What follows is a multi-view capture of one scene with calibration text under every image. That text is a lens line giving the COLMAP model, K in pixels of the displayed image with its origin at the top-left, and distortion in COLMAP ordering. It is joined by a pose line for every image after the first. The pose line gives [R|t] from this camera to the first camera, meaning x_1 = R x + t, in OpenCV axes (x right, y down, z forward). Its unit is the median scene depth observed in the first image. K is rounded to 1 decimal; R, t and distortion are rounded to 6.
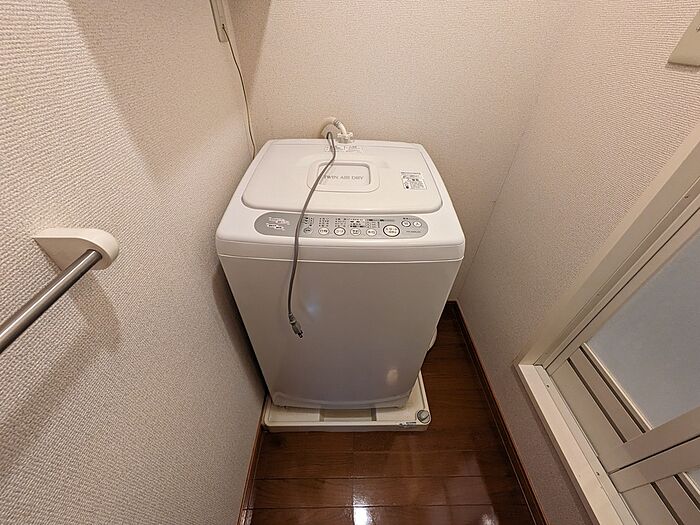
lens RADIAL K [[279.5, 0, 350.0], [0, 279.5, 262.5], [0, 0, 1]] dist [0.010443, 0.000005]
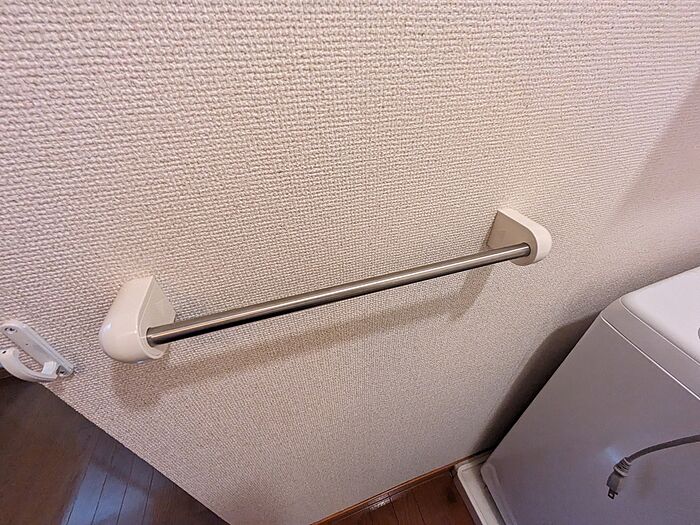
lens RADIAL K [[279.5, 0, 350.0], [0, 279.5, 262.5], [0, 0, 1]] dist [0.010443, 0.000005]
pose [[0.282278, 0.555870, -0.781875, -0.295240], [-0.596262, 0.740133, 0.310926, 0.061534], [0.751525, 0.378434, 0.540368, 0.049859]]
